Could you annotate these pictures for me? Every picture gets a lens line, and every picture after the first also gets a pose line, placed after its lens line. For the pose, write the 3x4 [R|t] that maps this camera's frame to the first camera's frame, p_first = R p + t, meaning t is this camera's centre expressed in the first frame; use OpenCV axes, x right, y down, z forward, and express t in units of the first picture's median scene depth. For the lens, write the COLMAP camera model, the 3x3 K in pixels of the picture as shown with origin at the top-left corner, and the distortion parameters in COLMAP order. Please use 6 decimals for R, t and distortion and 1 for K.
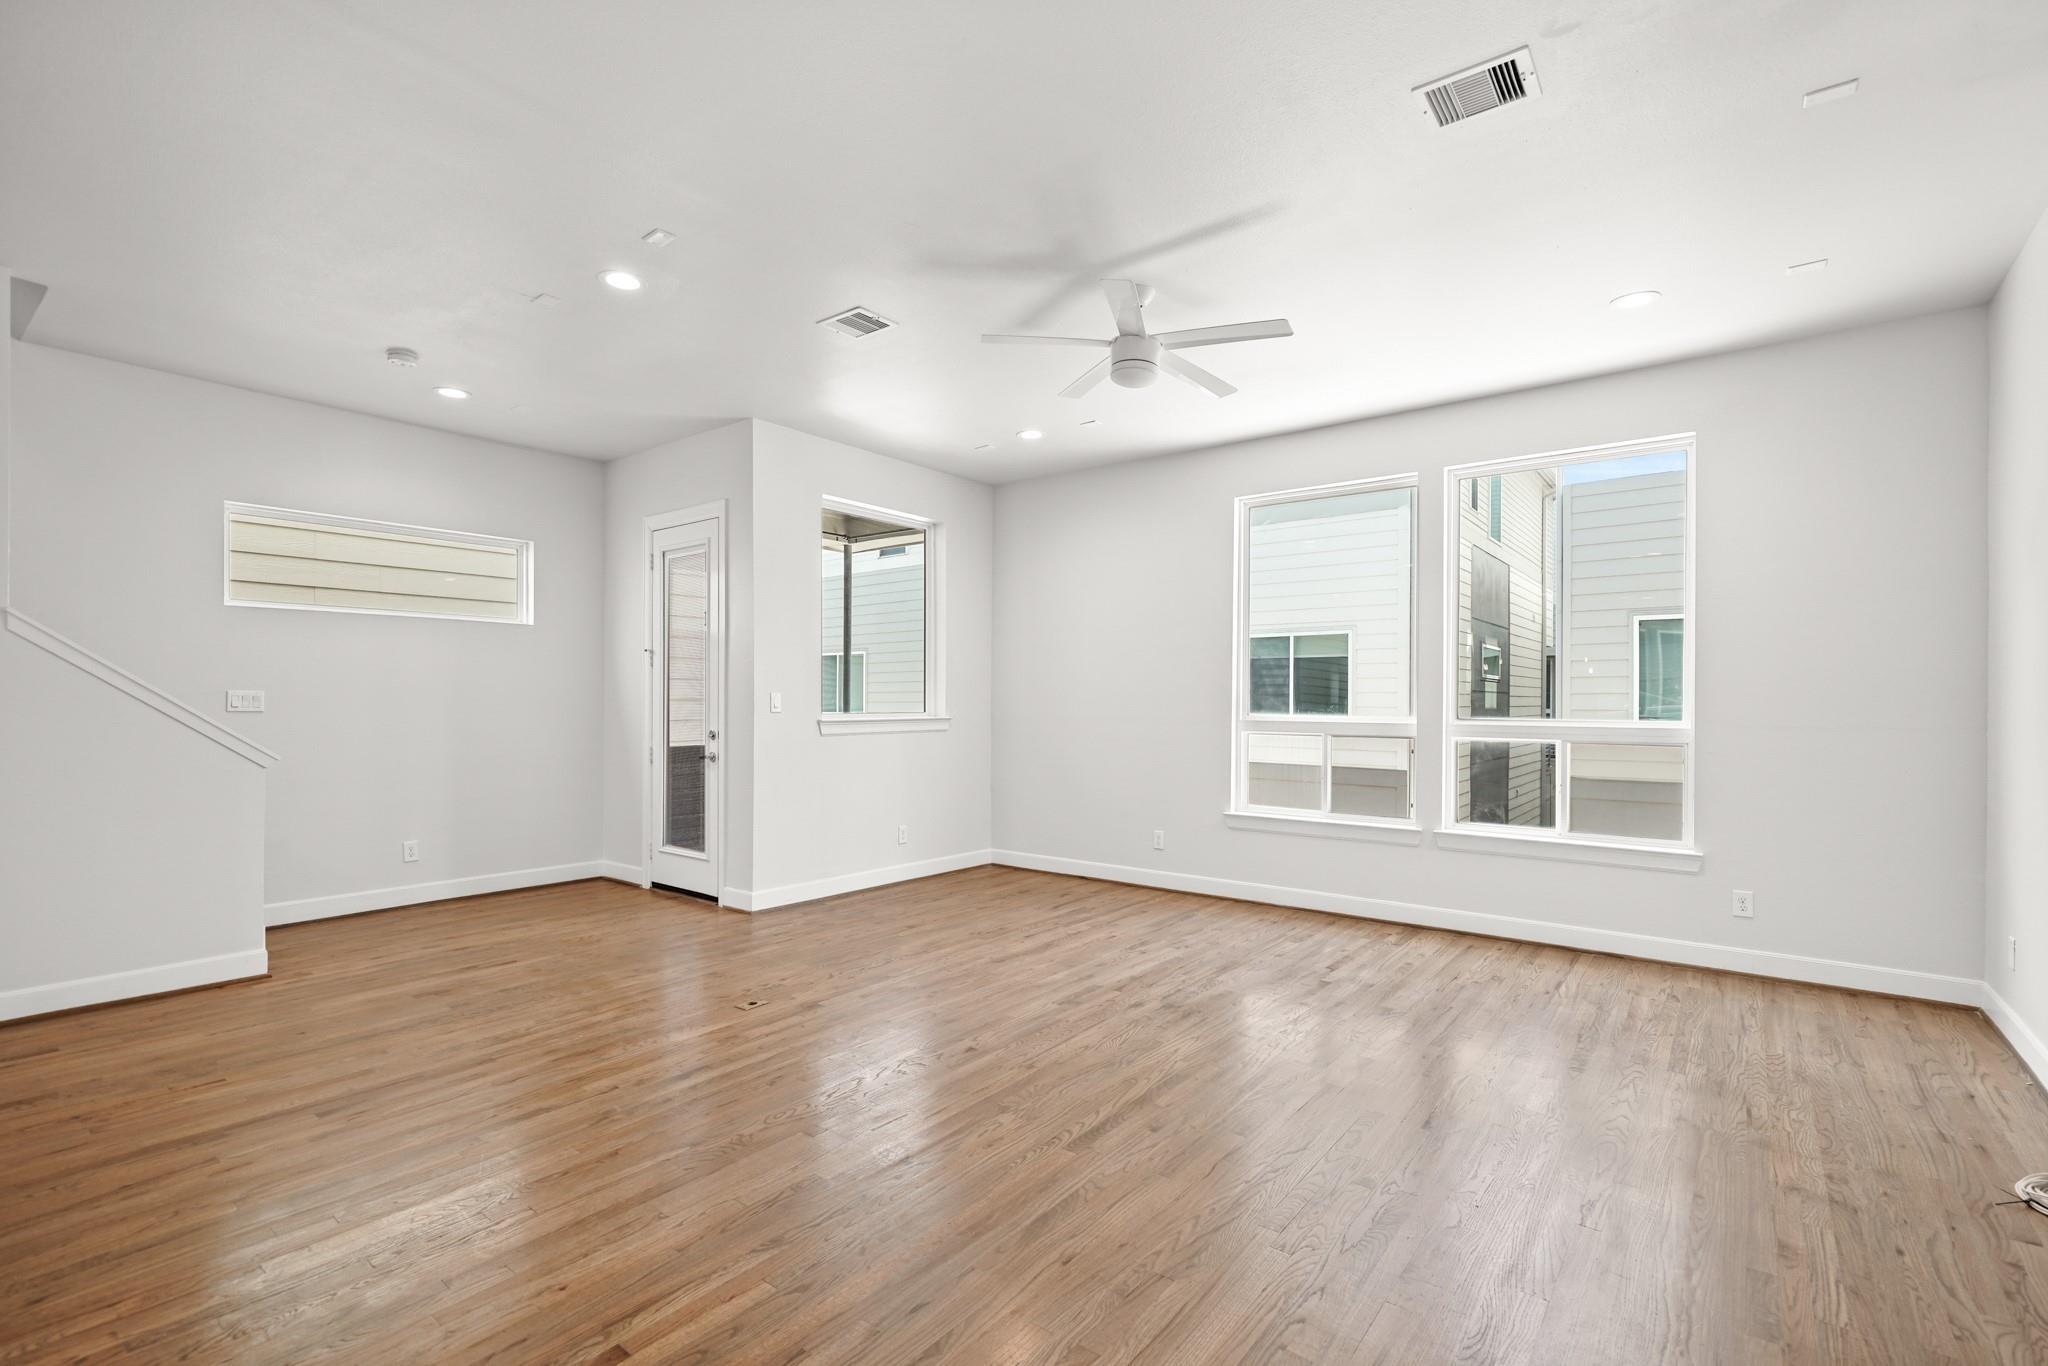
lens RADIAL K [[915.8, 0, 1021.6], [0, 915.8, 705.0], [0, 0, 1]] dist [-0.002054, -0.000032]
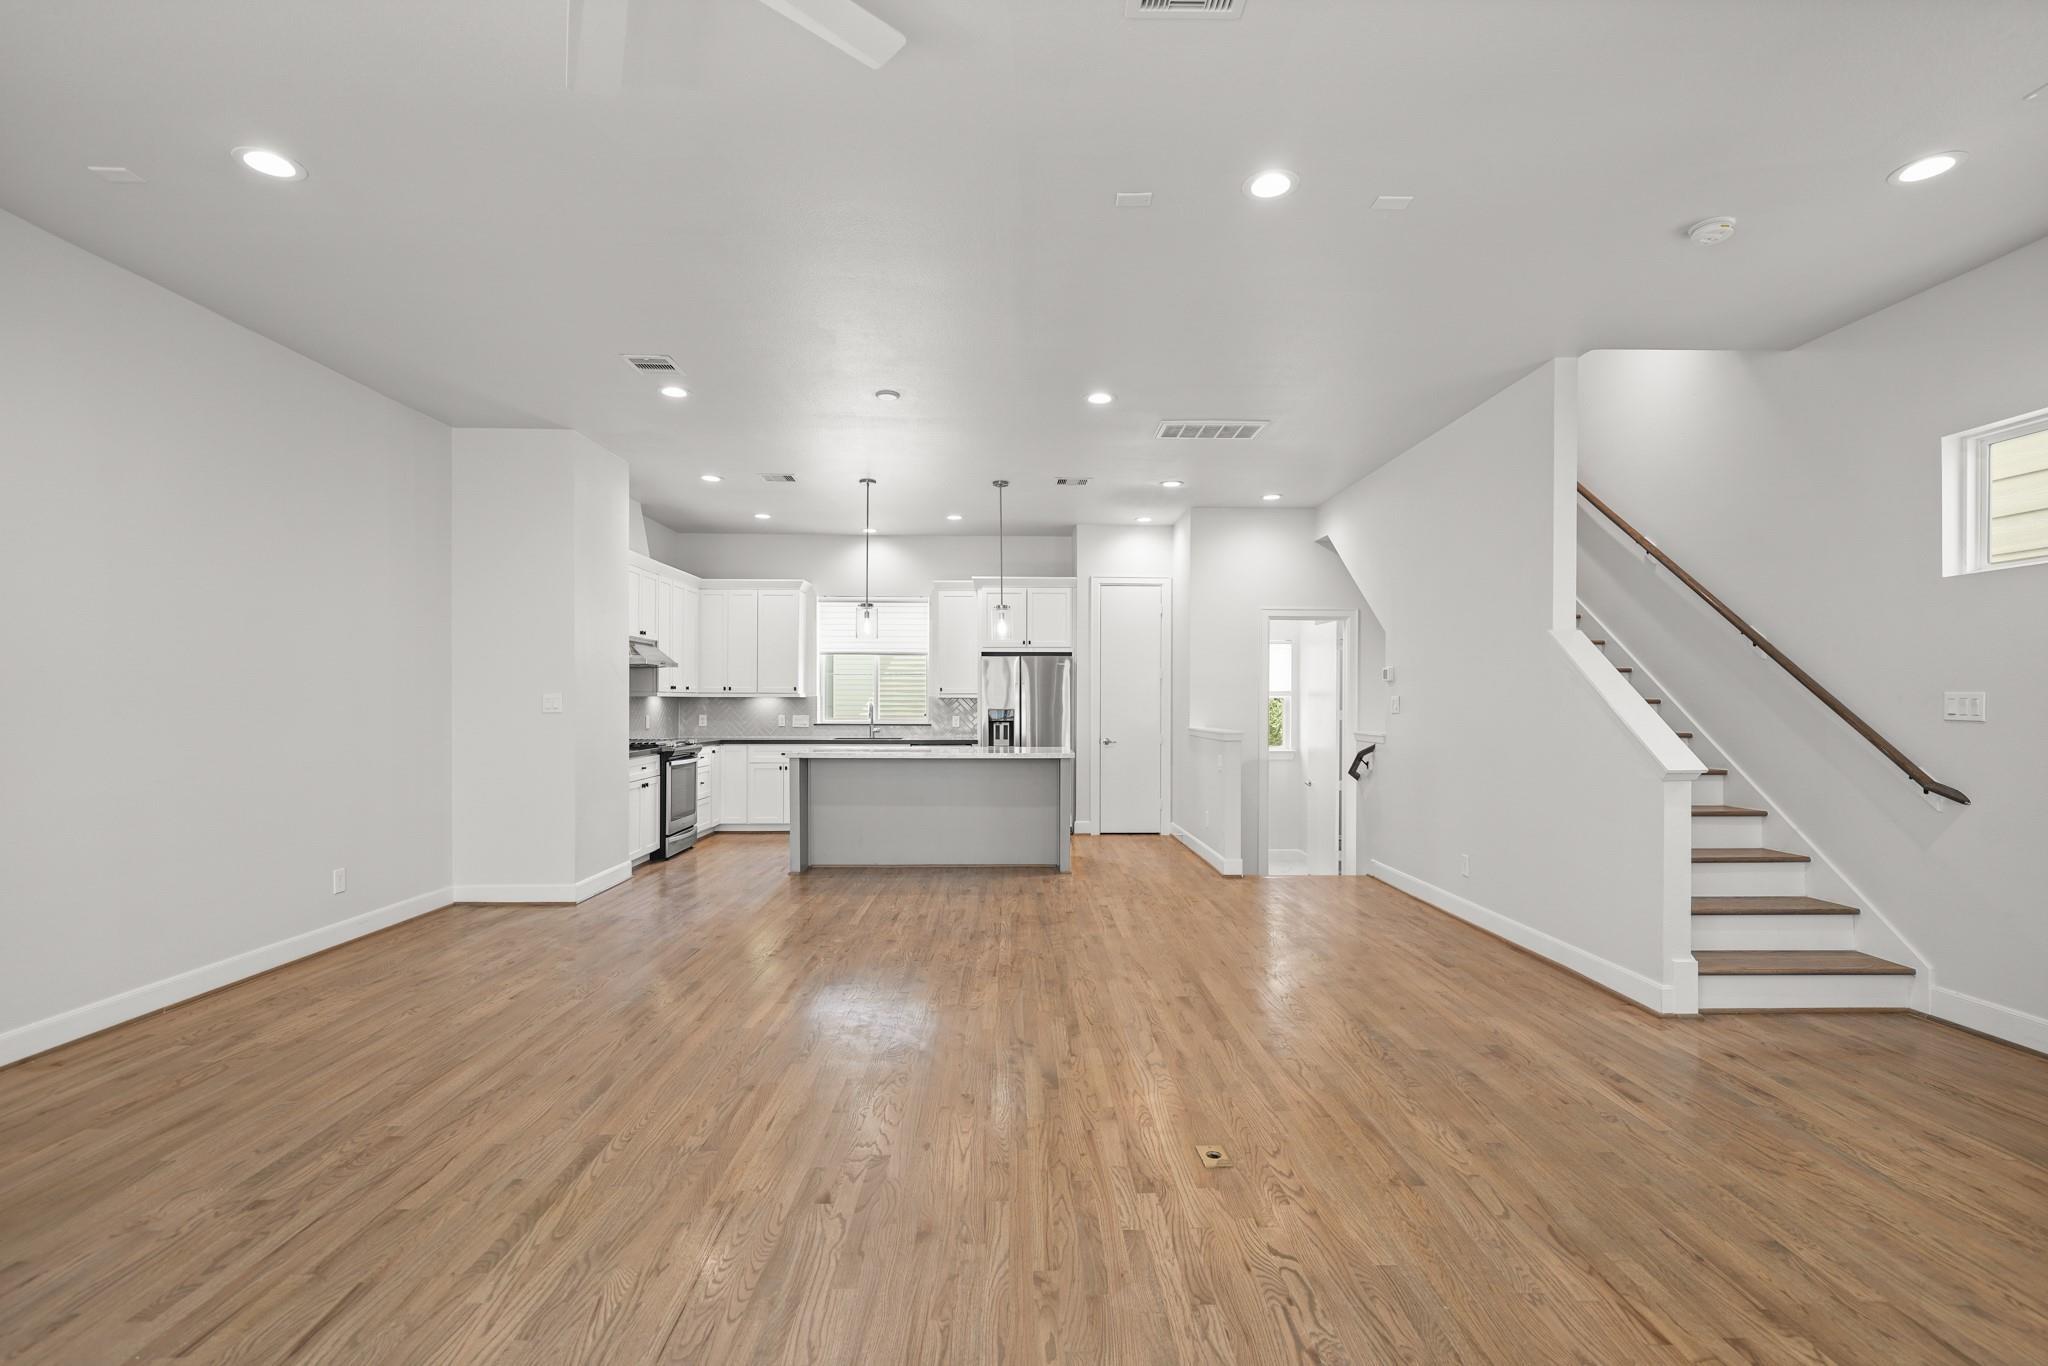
lens RADIAL K [[920.8, 0, 984.0], [0, 920.8, 691.1], [0, 0, 1]] dist [0.008282, -0.000083]
pose [[-0.789108, -0.012734, -0.614122, 0.200235], [-0.007101, 0.999907, -0.011609, 0.002150], [0.614213, -0.004800, -0.789125, 1.158435]]
